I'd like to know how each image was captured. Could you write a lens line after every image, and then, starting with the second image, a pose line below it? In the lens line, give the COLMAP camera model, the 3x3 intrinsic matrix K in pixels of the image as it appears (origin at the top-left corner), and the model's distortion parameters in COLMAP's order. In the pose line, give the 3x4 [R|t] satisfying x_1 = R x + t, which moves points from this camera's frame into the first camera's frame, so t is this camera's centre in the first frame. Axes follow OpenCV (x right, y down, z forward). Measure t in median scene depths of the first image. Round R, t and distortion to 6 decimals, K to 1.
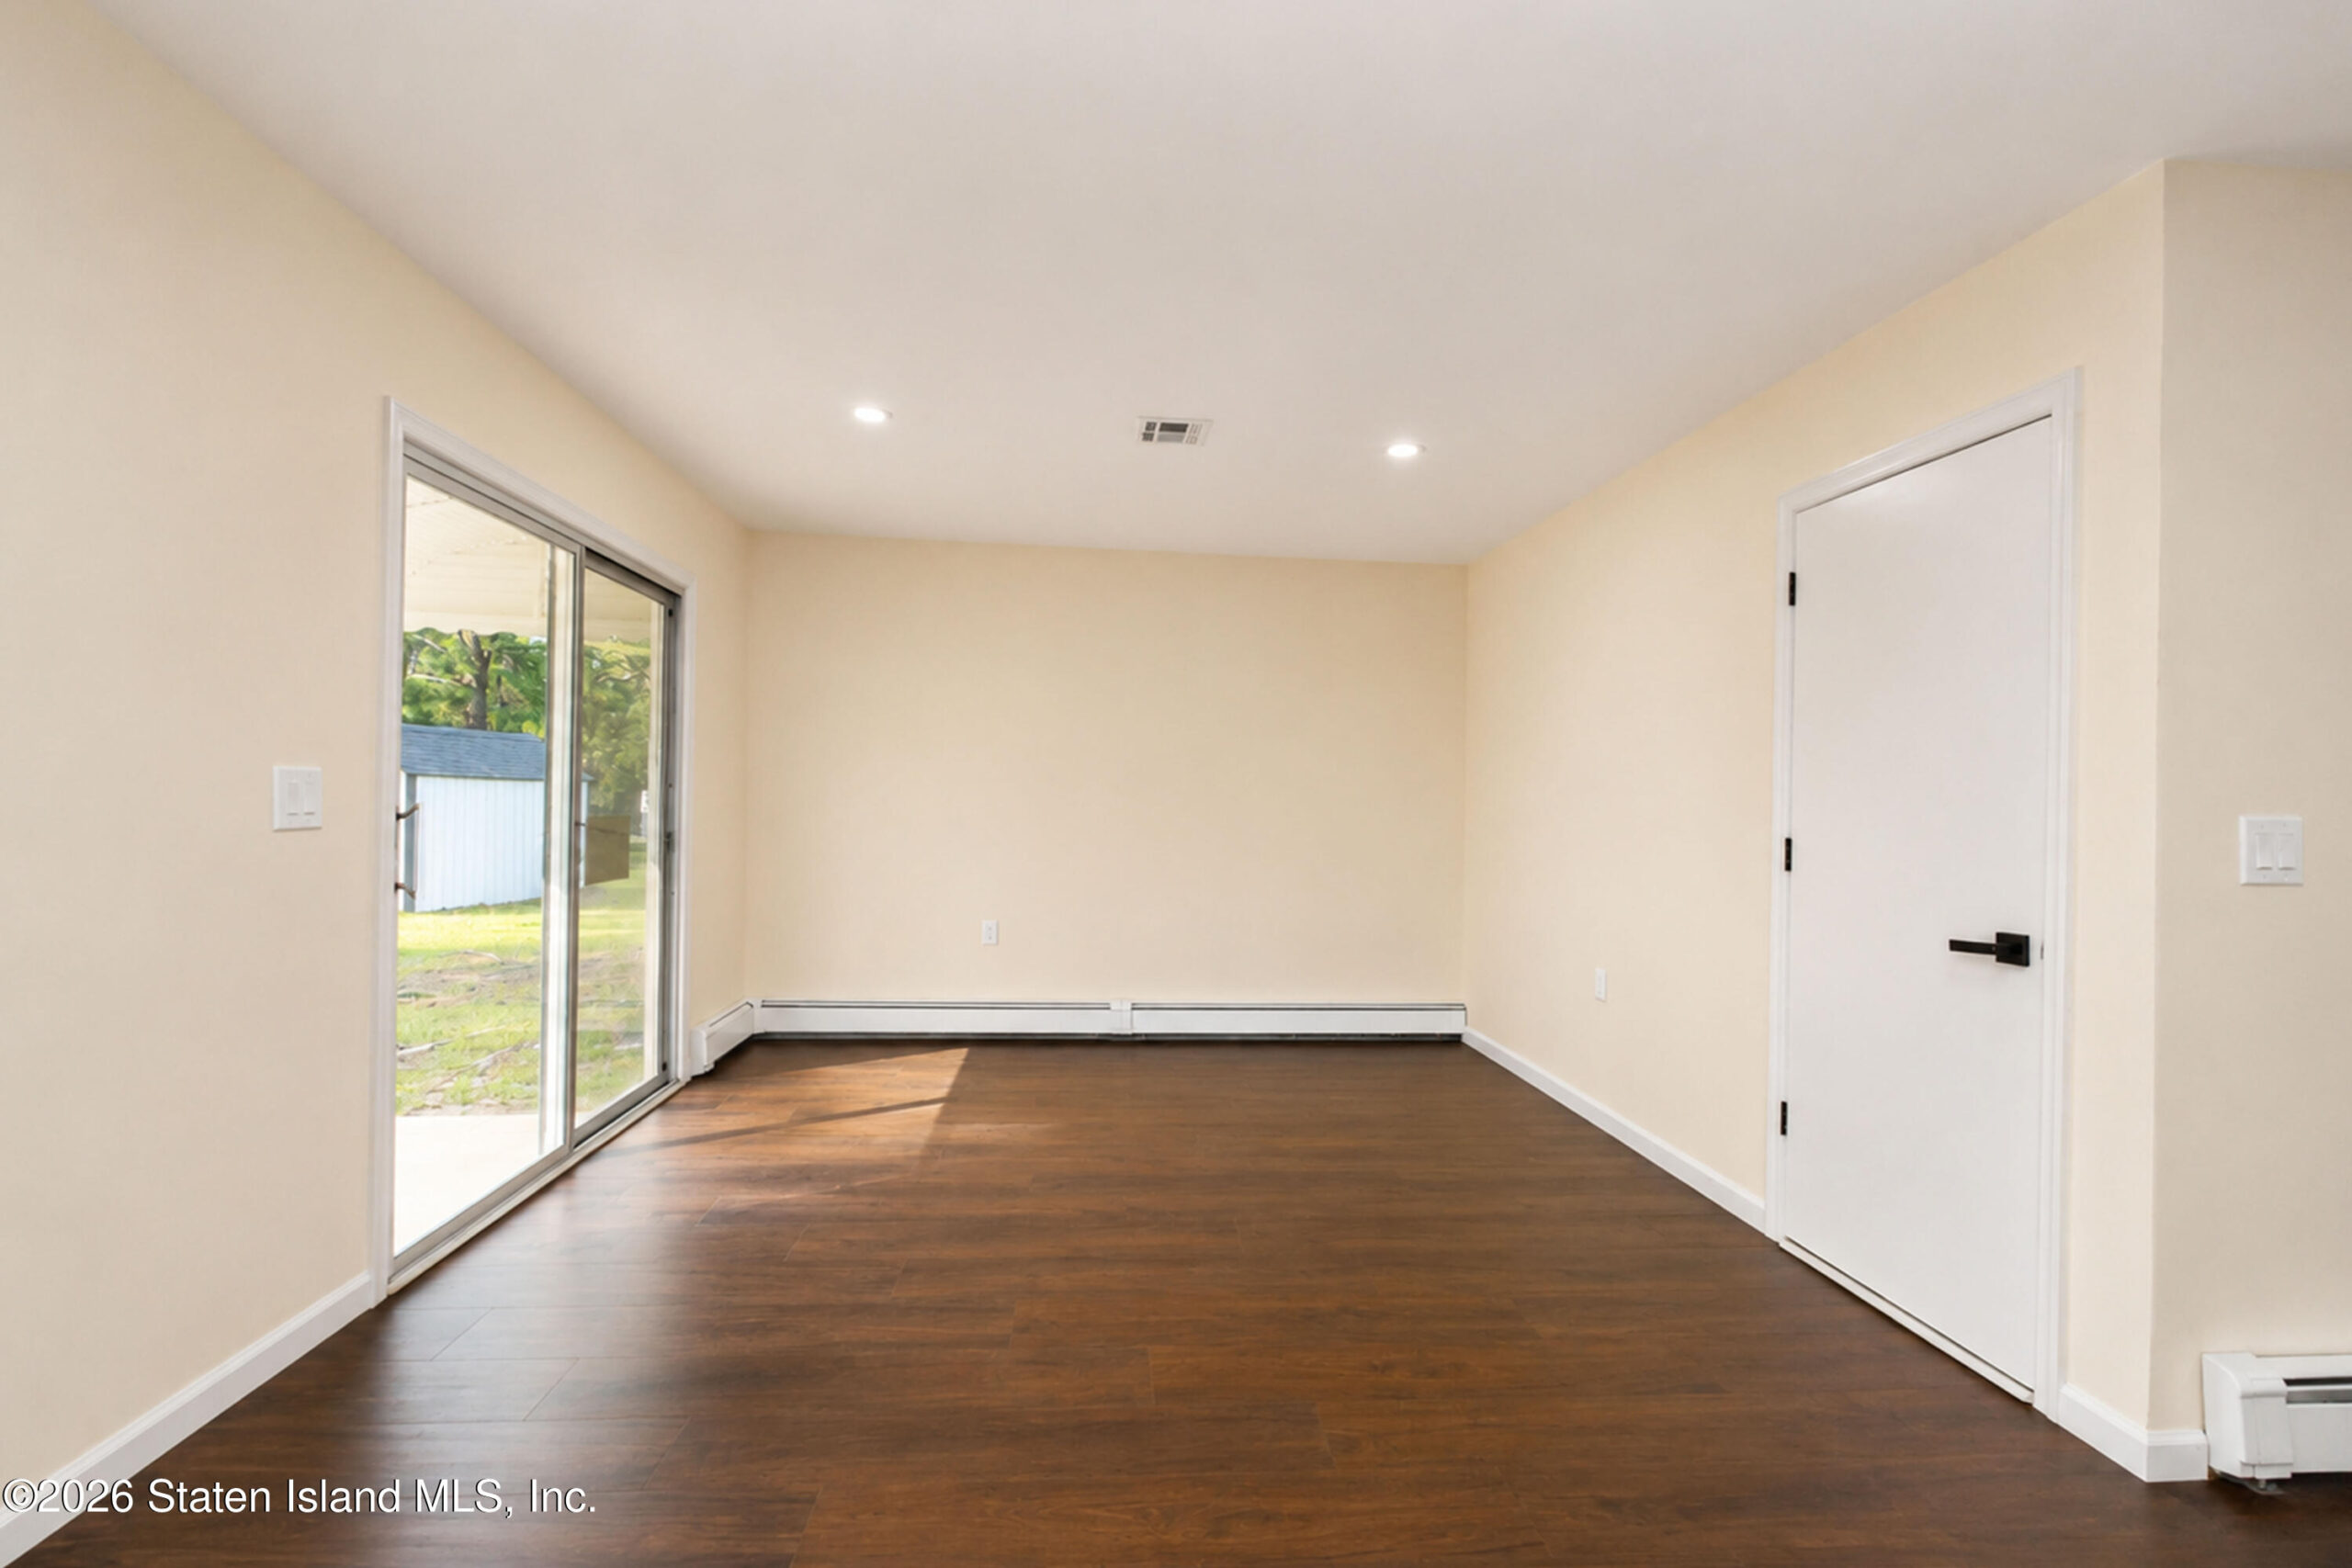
lens RADIAL K [[1044.1, 0, 1177.1], [0, 1044.1, 791.5], [0, 0, 1]] dist [0.026070, -0.001307]
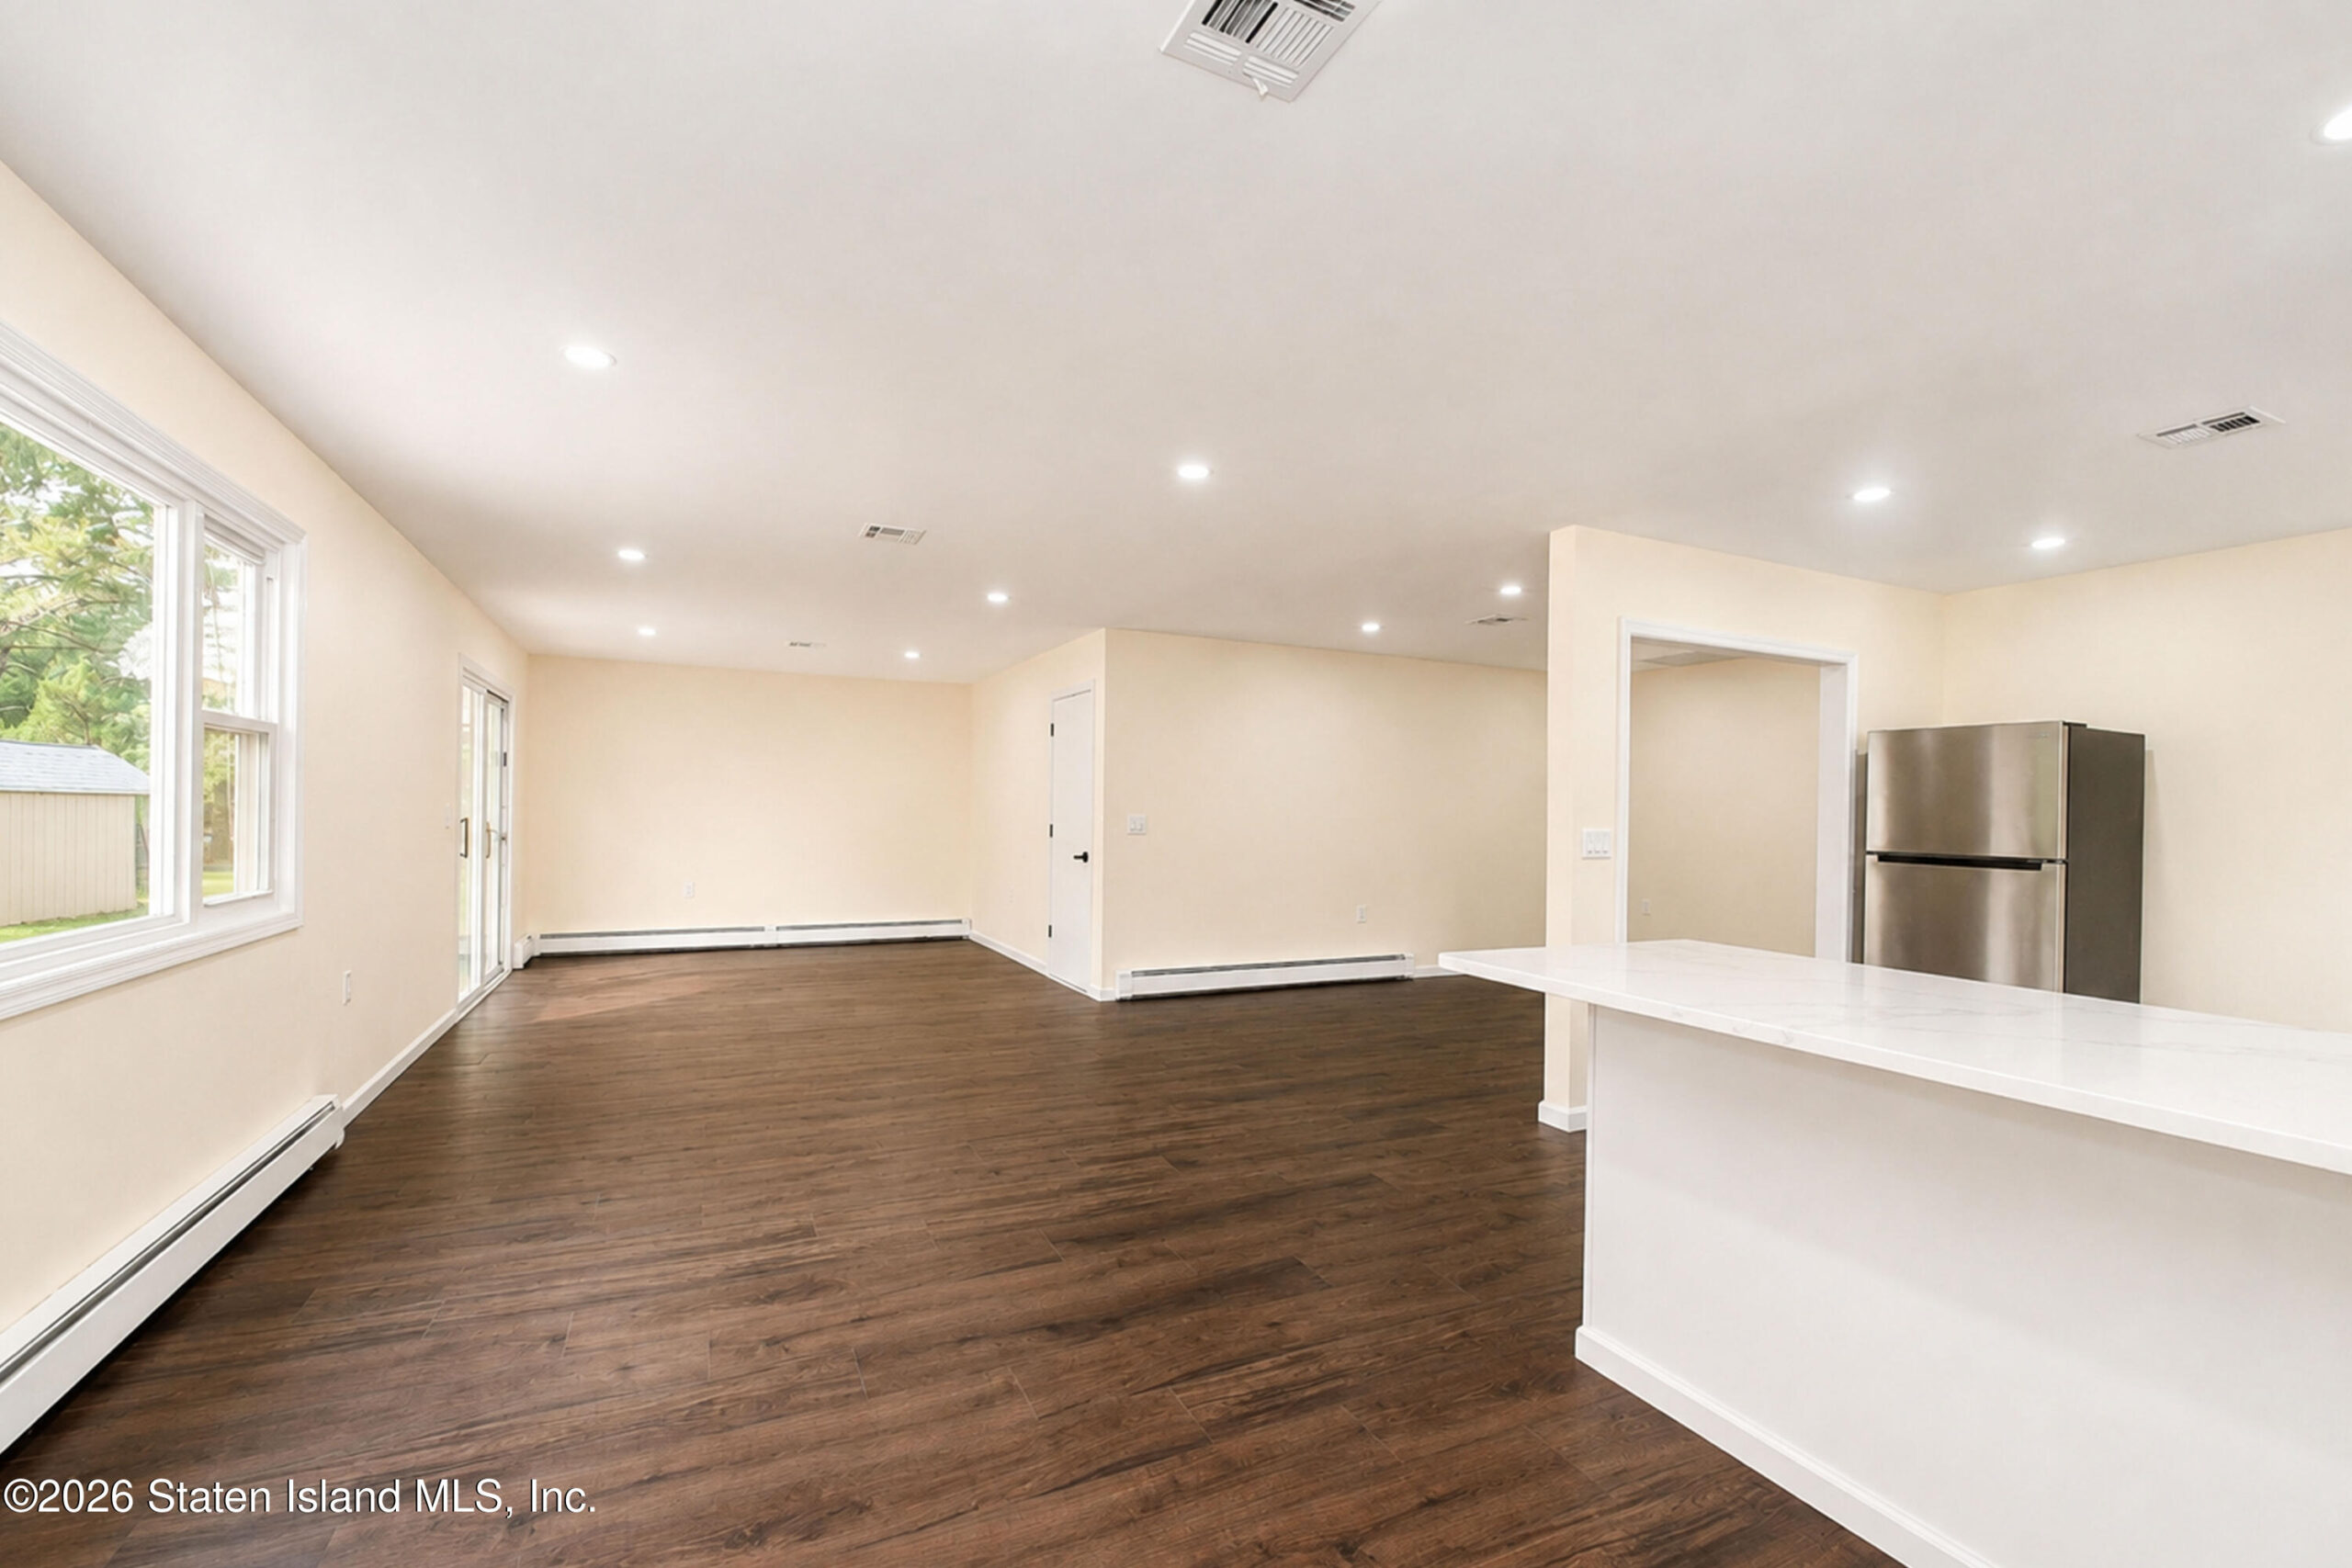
lens RADIAL K [[1044.1, 0, 1180.1], [0, 1044.1, 793.0], [0, 0, 1]] dist [0.026070, -0.001307]
pose [[0.941133, -0.005670, 0.337989, -0.002455], [0.005533, 0.999984, 0.001371, -0.024970], [-0.337991, 0.000579, 0.941149, -1.090705]]
